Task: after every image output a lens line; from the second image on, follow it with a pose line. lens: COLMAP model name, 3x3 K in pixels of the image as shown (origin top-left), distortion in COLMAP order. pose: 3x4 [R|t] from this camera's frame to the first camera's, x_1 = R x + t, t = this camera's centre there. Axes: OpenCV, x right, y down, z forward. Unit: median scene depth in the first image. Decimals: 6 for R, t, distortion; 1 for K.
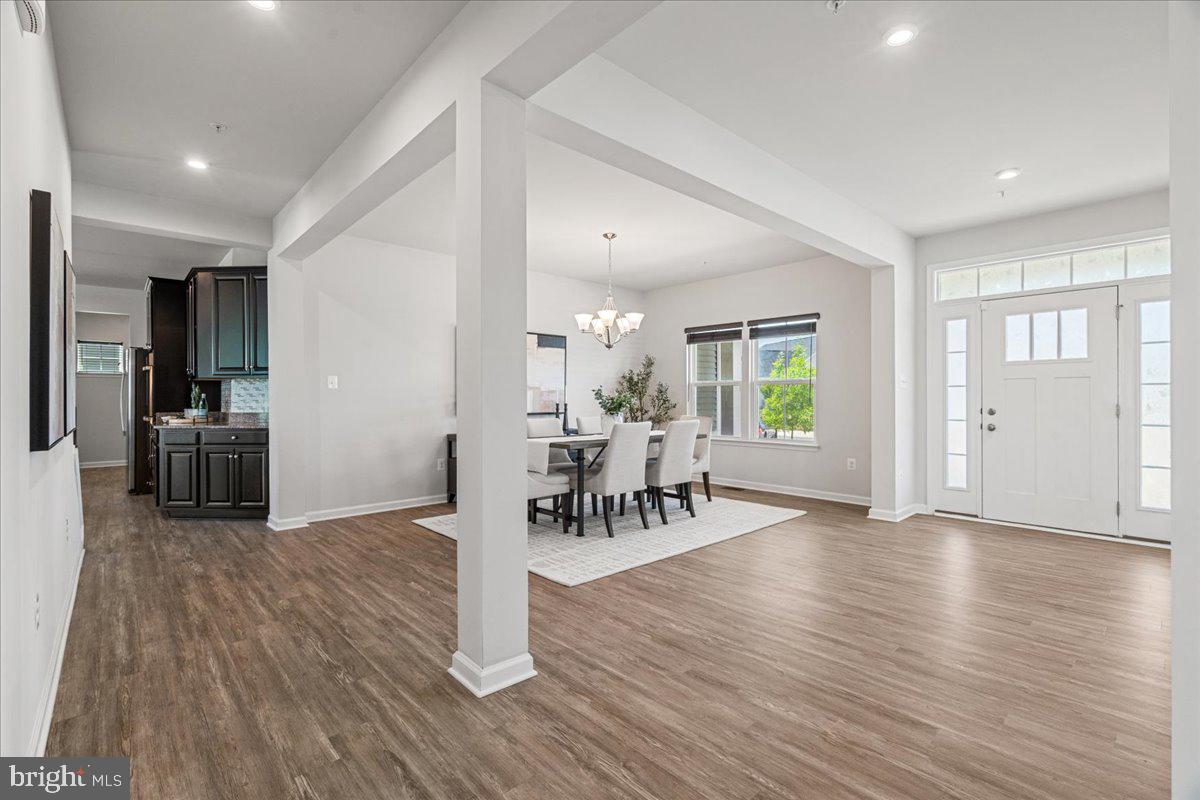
lens RADIAL K [[530.3, 0, 600.0], [0, 530.3, 400.0], [0, 0, 1]] dist [0.000377, 0.000353]
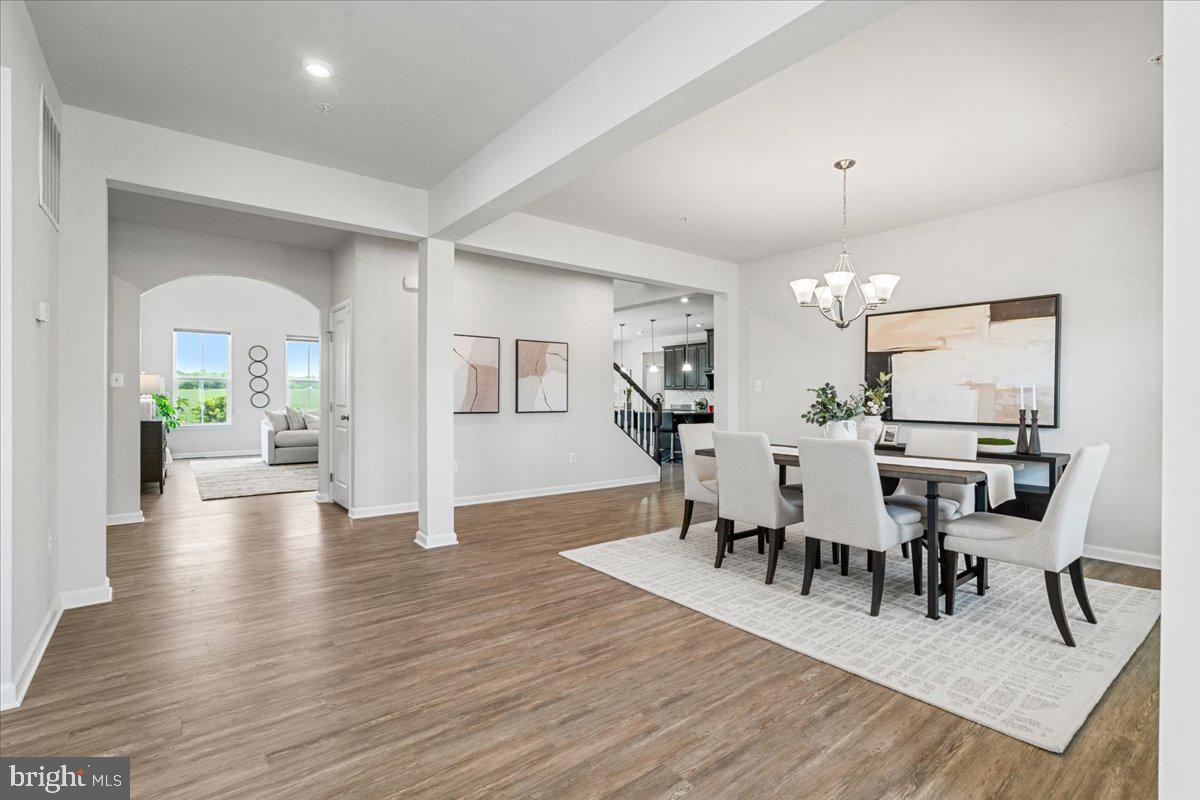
lens RADIAL K [[562.4, 0, 630.5], [0, 562.4, 399.3], [0, 0, 1]] dist [-0.005712, 0.000258]
pose [[-0.042024, 0.002339, -0.999114, 1.091625], [-0.010713, 0.999939, 0.002792, -0.004916], [0.999059, 0.010821, -0.041996, 1.092000]]
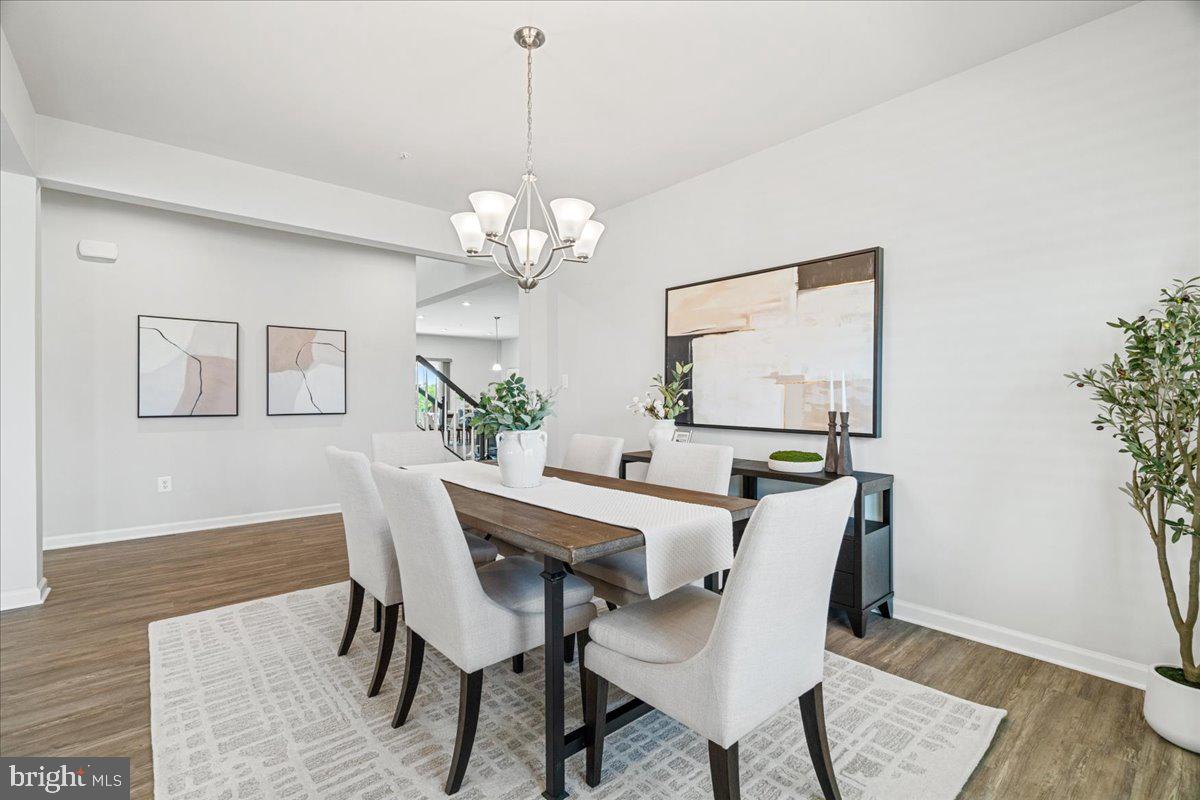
lens RADIAL K [[535.7, 0, 600.0], [0, 535.7, 400.0], [0, 0, 1]] dist [-0.005601, 0.000111]
pose [[-0.022906, 0.006045, -0.999719, 0.679416], [-0.007371, 0.999954, 0.006216, -0.008027], [0.999710, 0.007511, -0.022860, 1.546548]]
